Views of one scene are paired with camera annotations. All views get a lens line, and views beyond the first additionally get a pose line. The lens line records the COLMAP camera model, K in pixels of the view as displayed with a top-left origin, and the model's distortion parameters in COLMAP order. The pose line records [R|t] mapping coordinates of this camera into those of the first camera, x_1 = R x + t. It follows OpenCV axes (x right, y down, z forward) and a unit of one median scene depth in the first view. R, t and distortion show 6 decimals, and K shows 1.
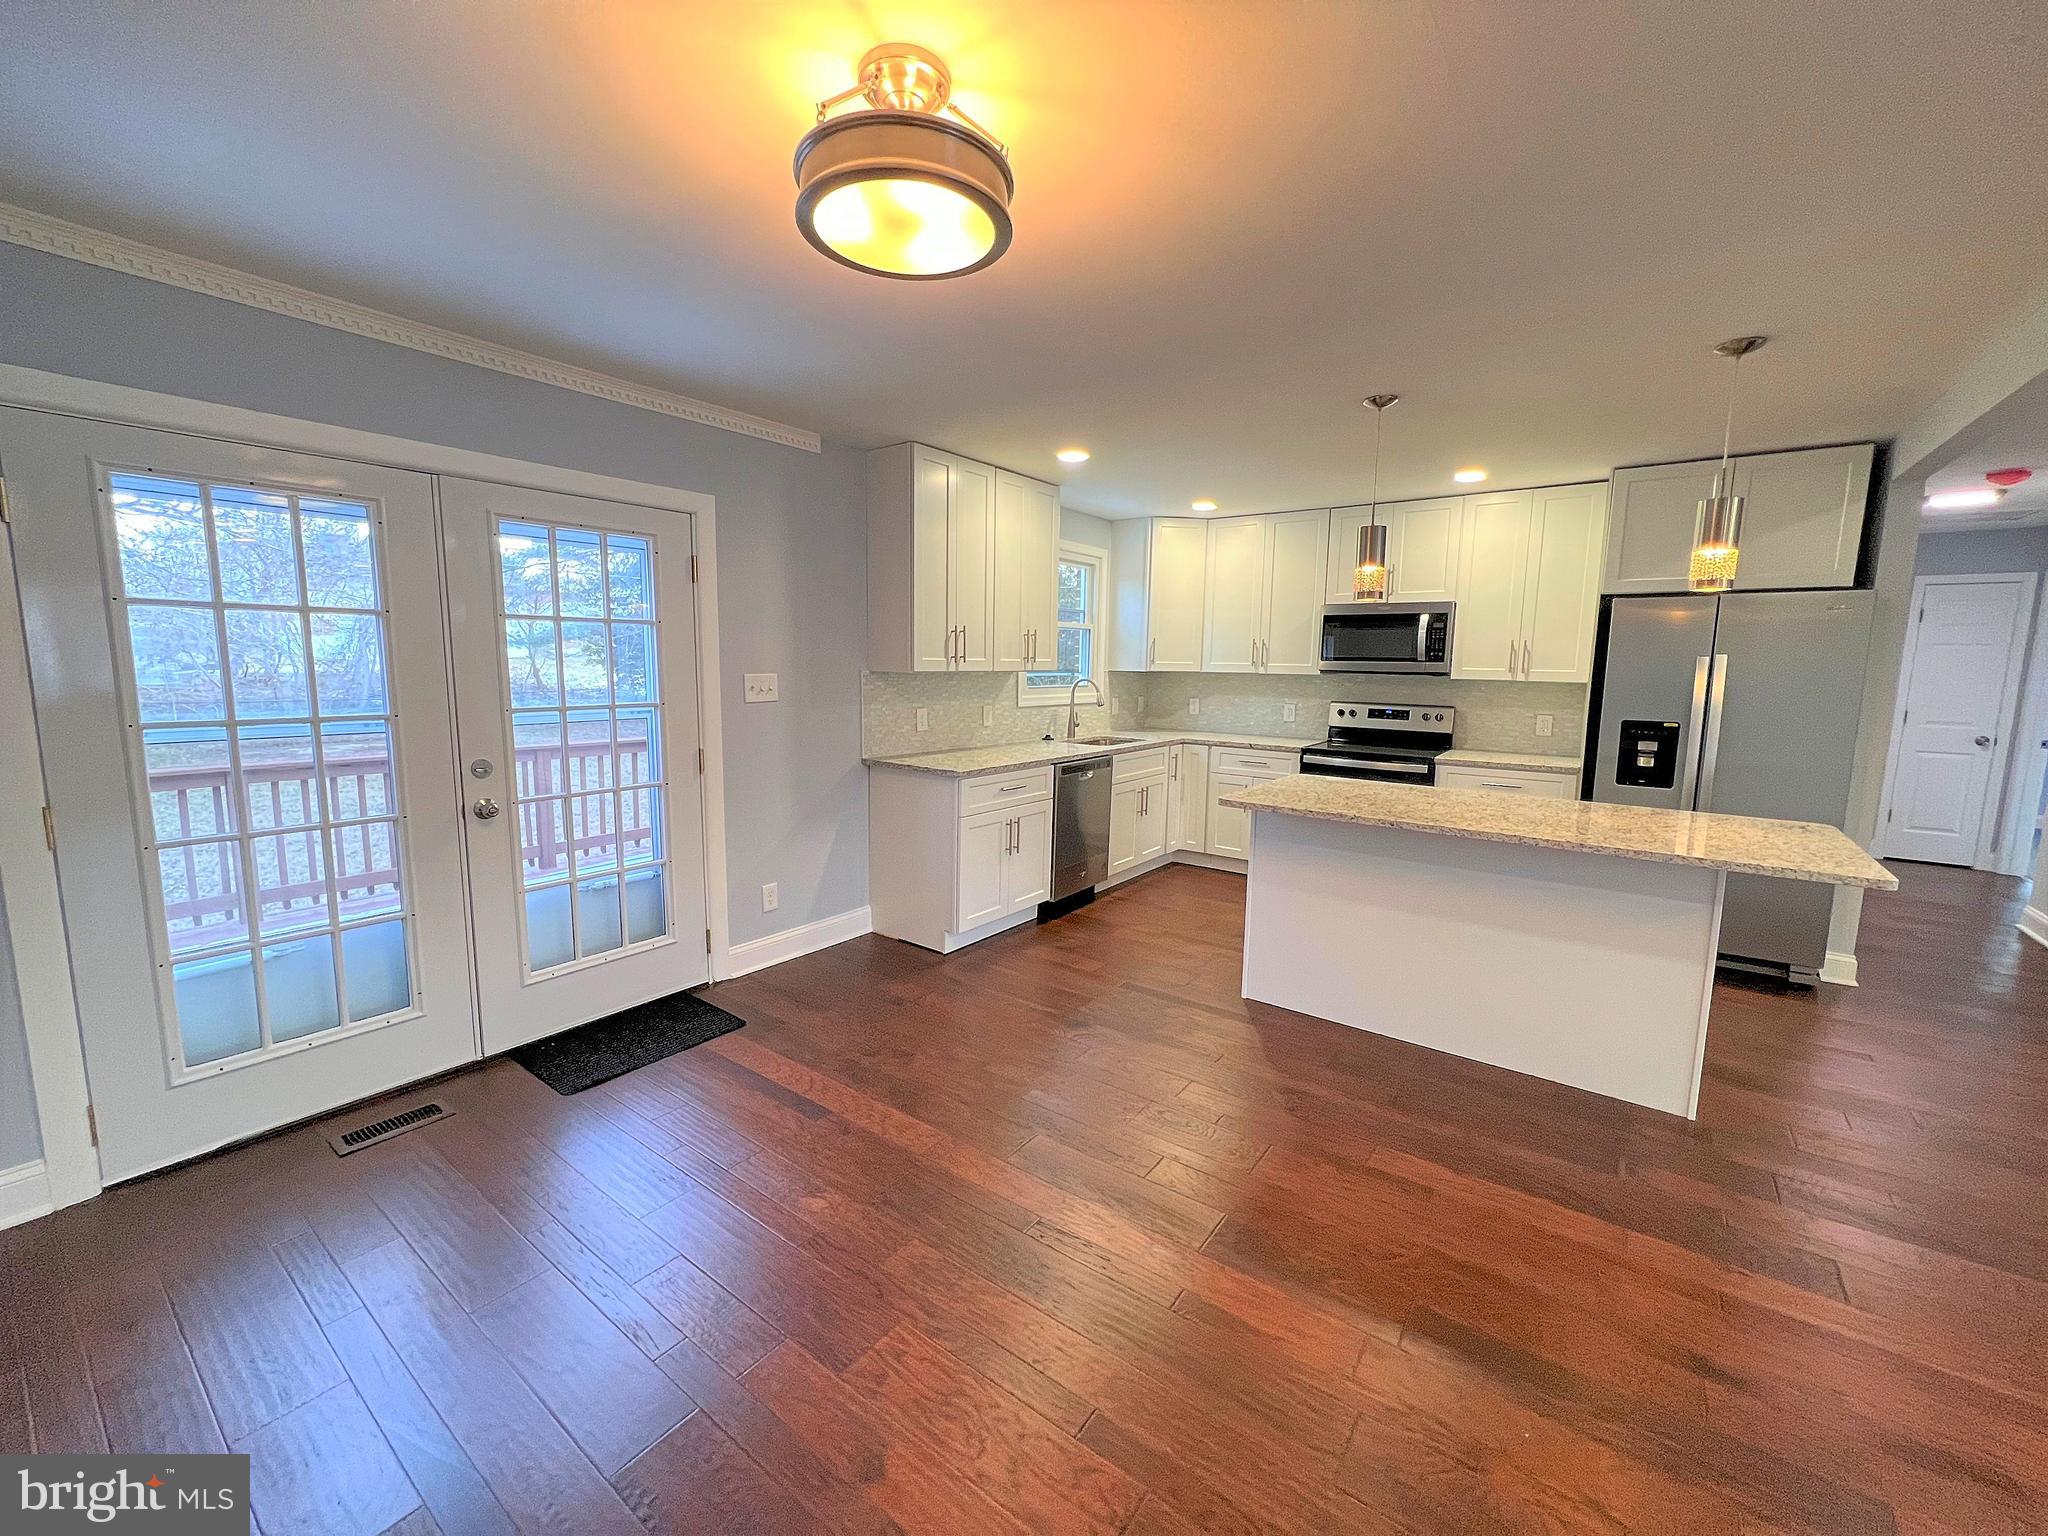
lens RADIAL K [[815.2, 0, 1013.1], [0, 815.2, 764.7], [0, 0, 1]] dist [-0.001115, -0.000554]
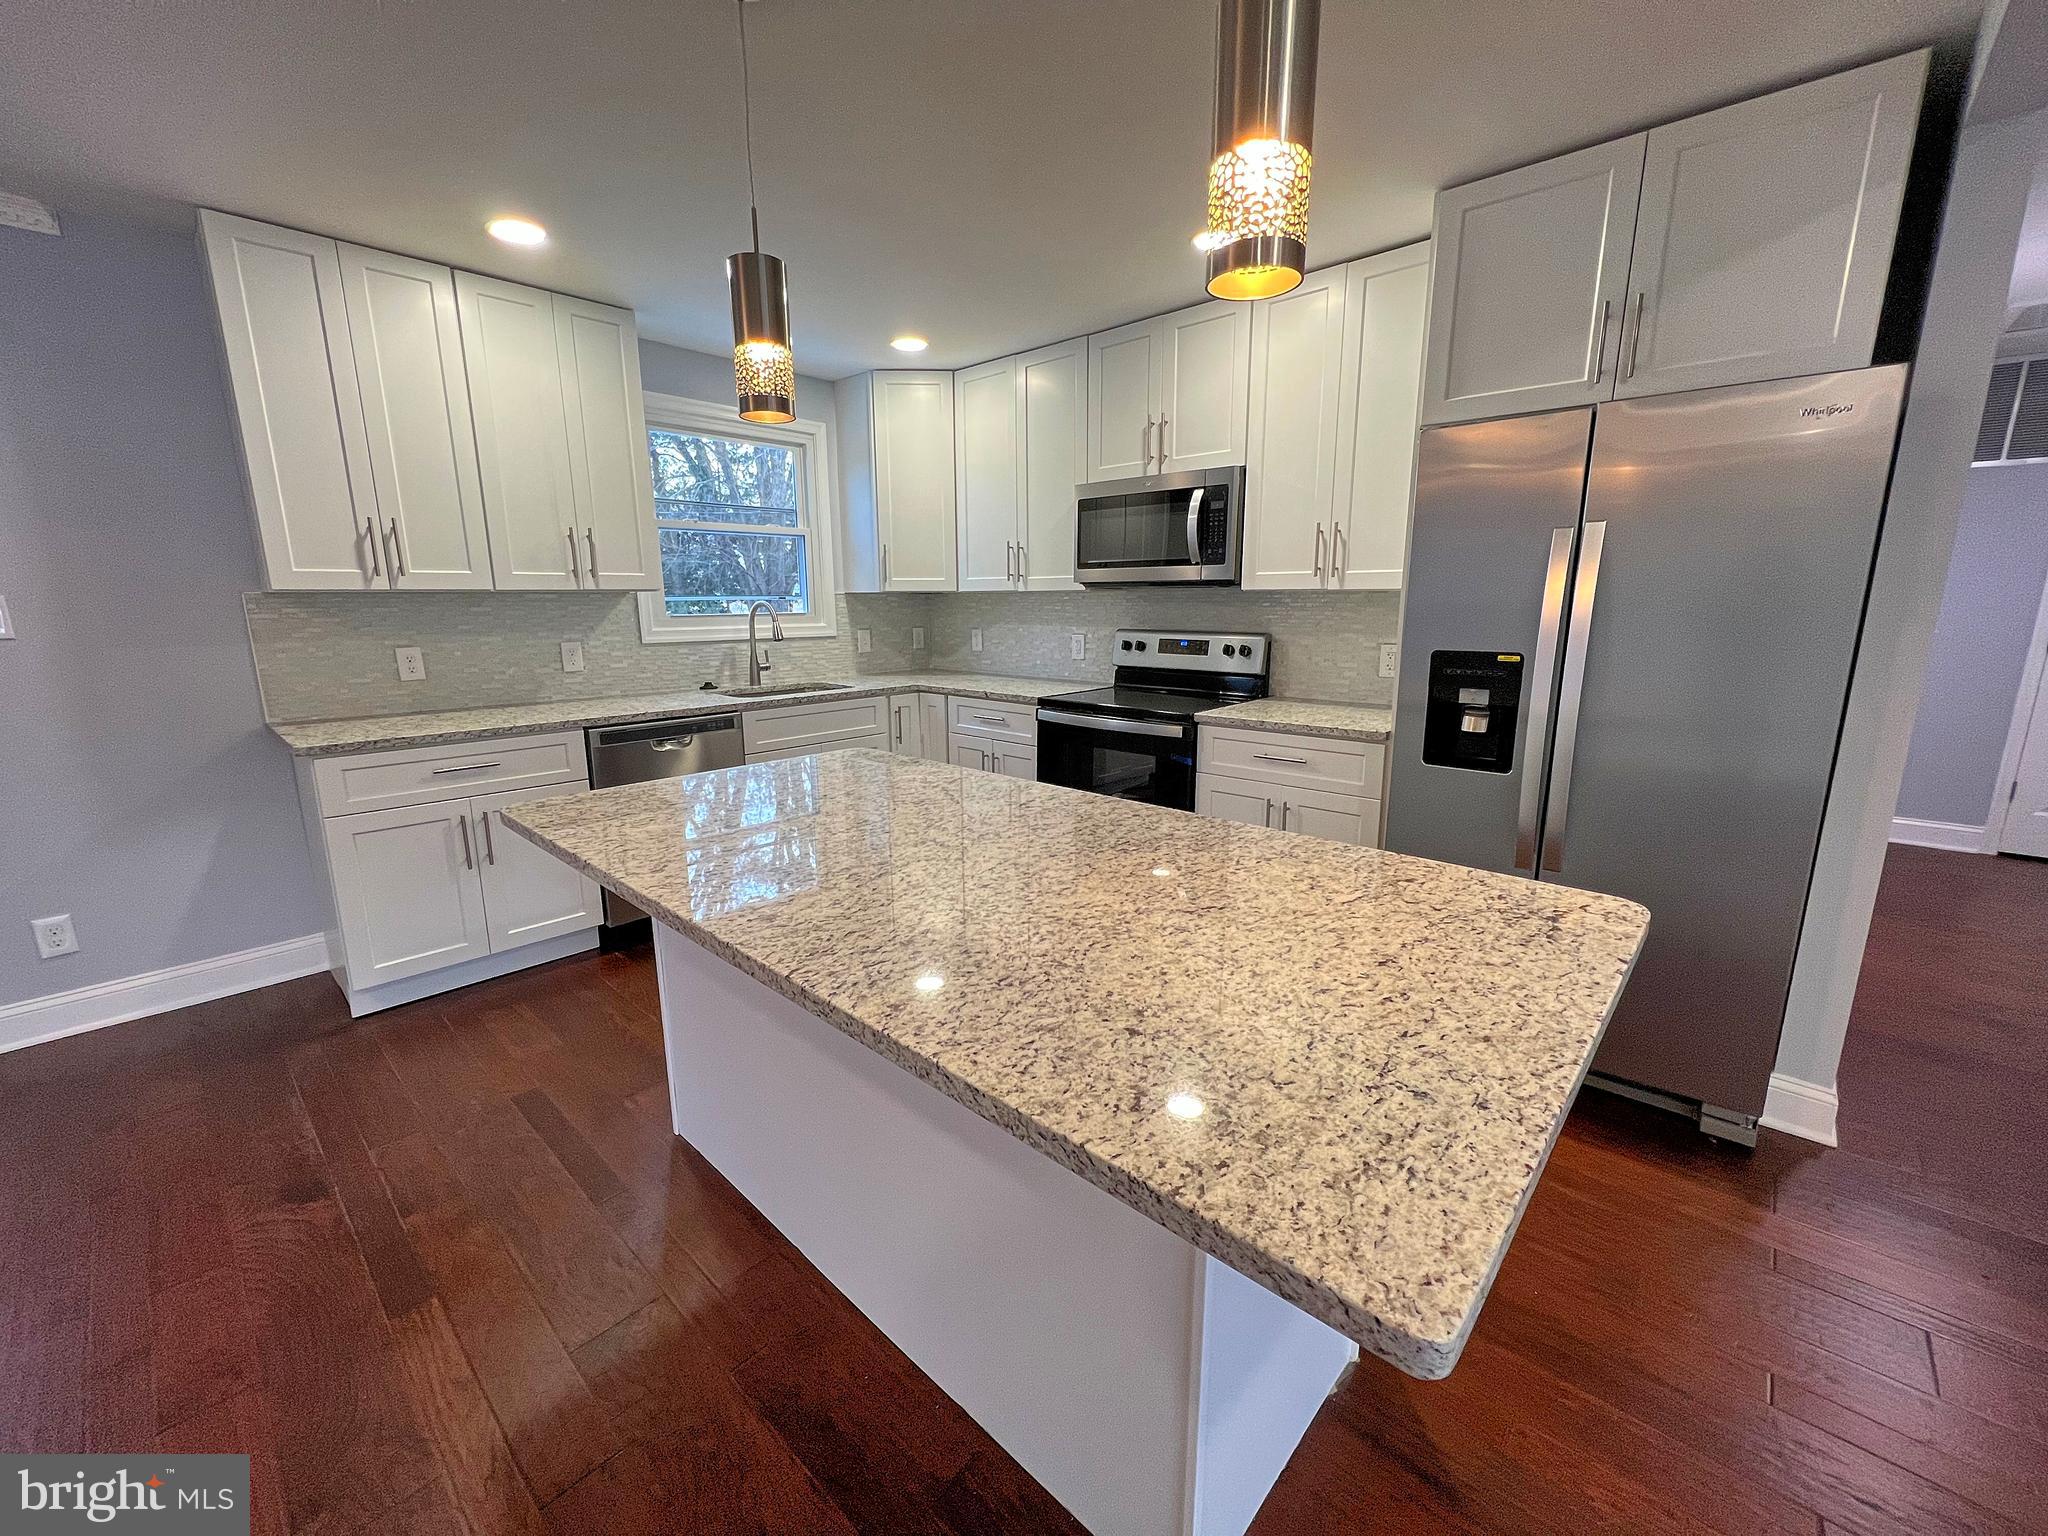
lens RADIAL K [[815.2, 0, 1015.5], [0, 815.2, 764.2], [0, 0, 1]] dist [-0.001115, -0.000554]
pose [[0.995097, 0.000377, -0.098898, 0.501562], [0.006787, 0.997375, 0.072089, -0.018488], [0.098666, -0.072407, 0.992483, 0.392649]]
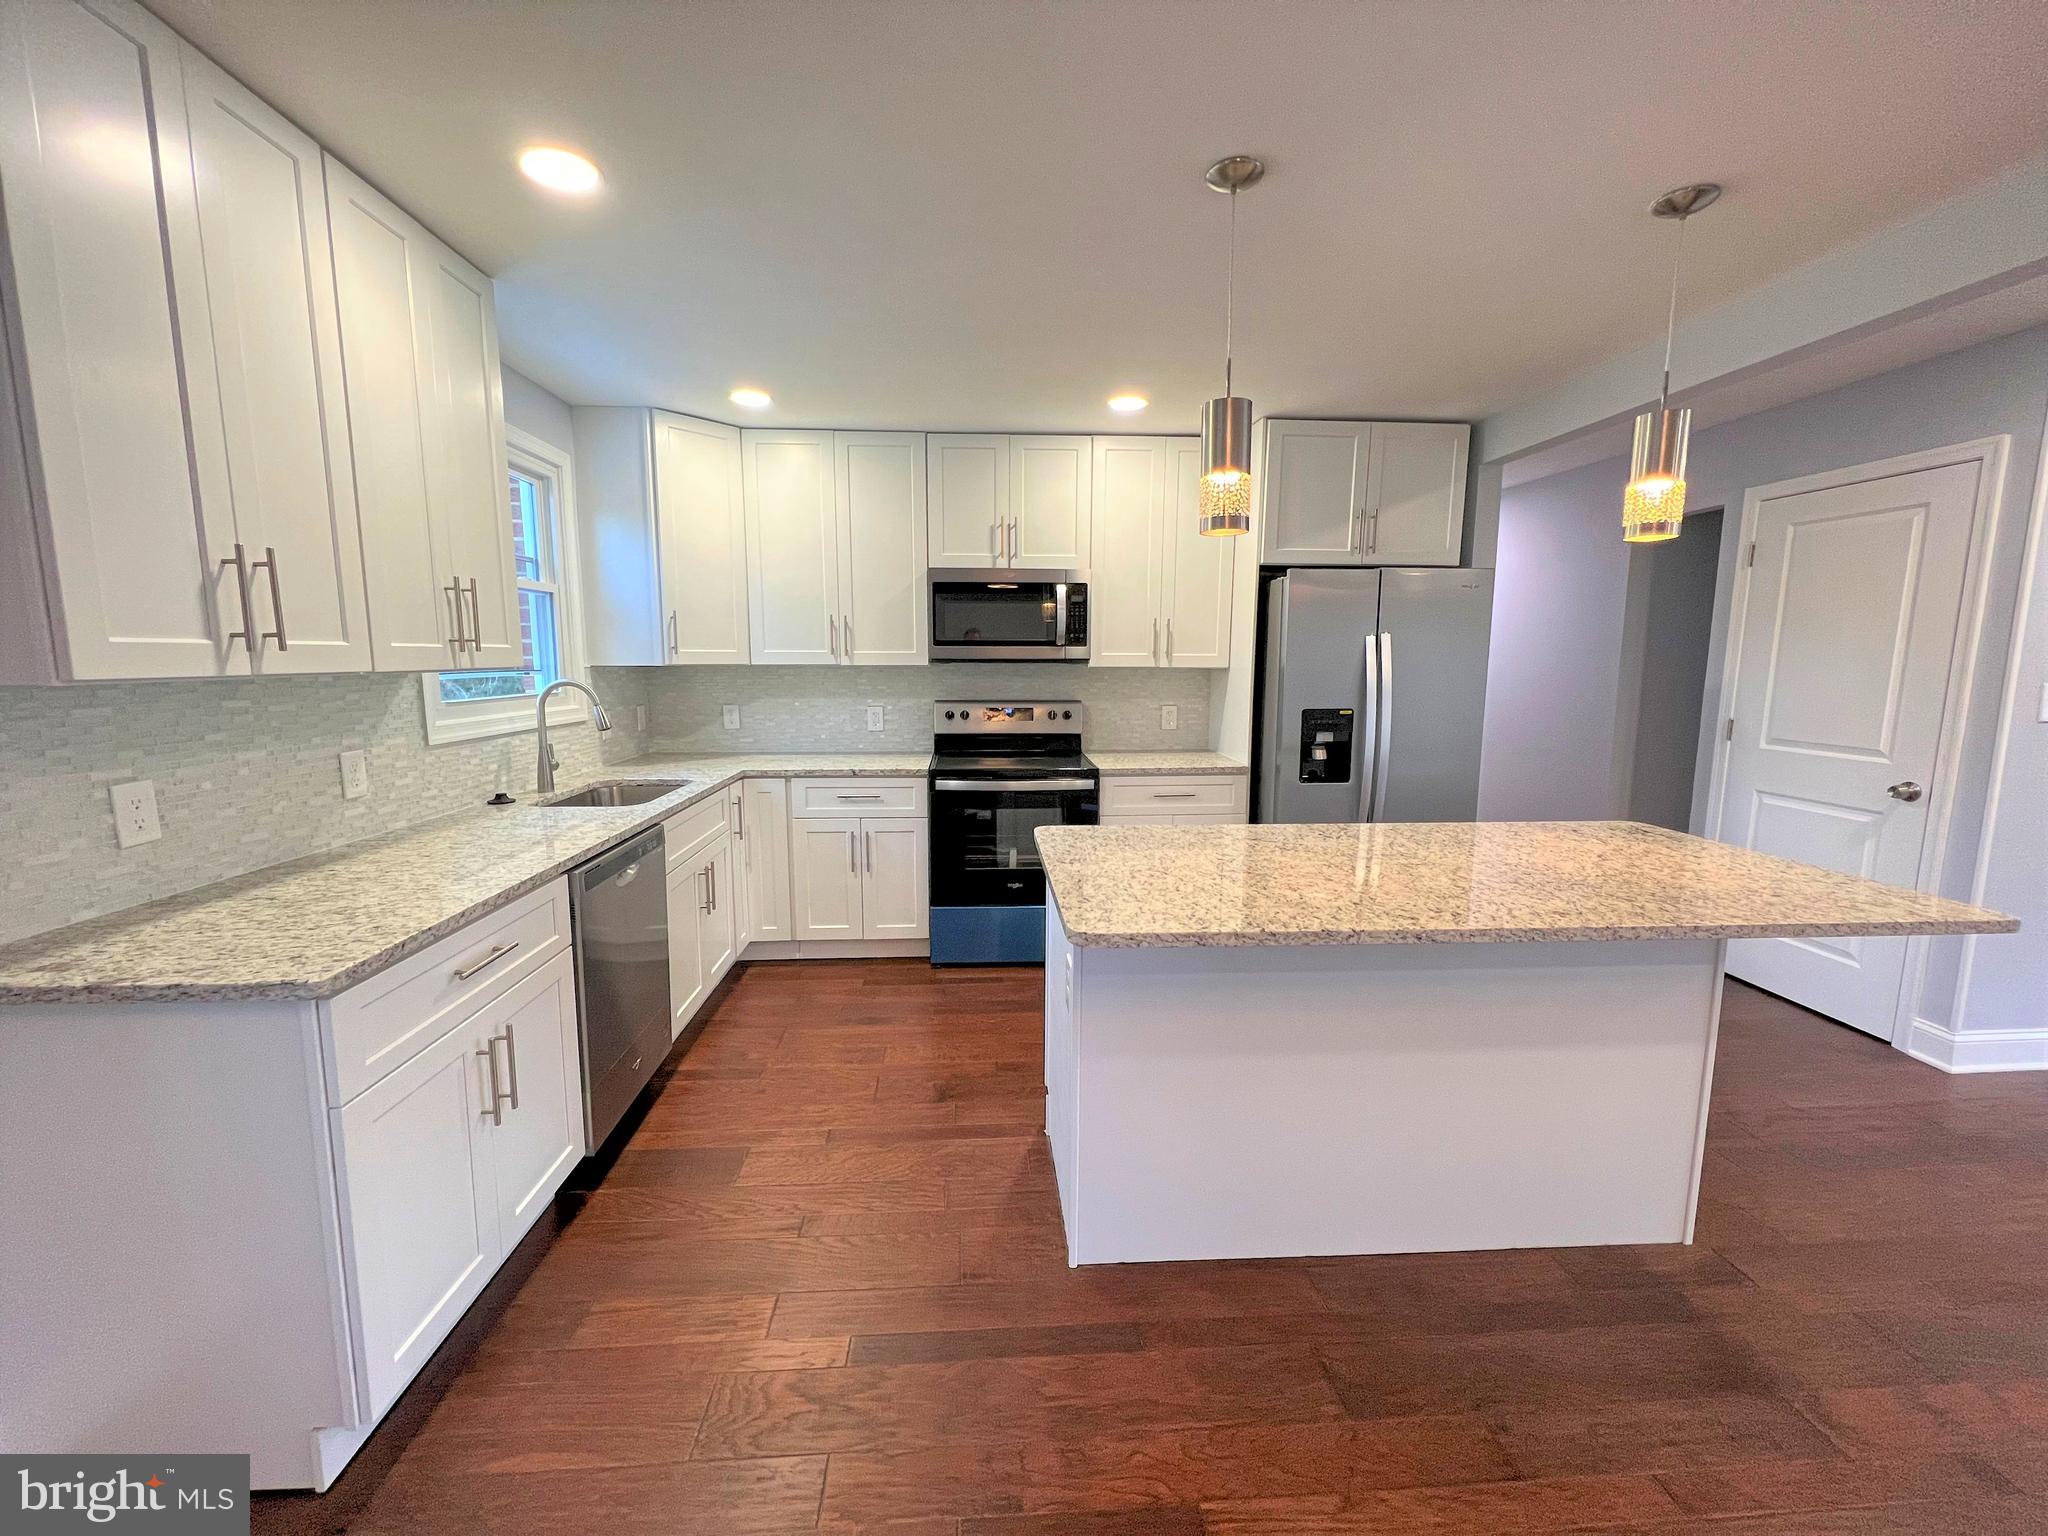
lens RADIAL K [[815.2, 0, 1017.4], [0, 815.2, 764.0], [0, 0, 1]] dist [-0.001115, -0.000554]
pose [[0.758716, -0.098535, 0.643926, -0.050190], [0.092696, 0.994766, 0.043000, -0.060975], [-0.644793, 0.027064, 0.763878, 0.517166]]
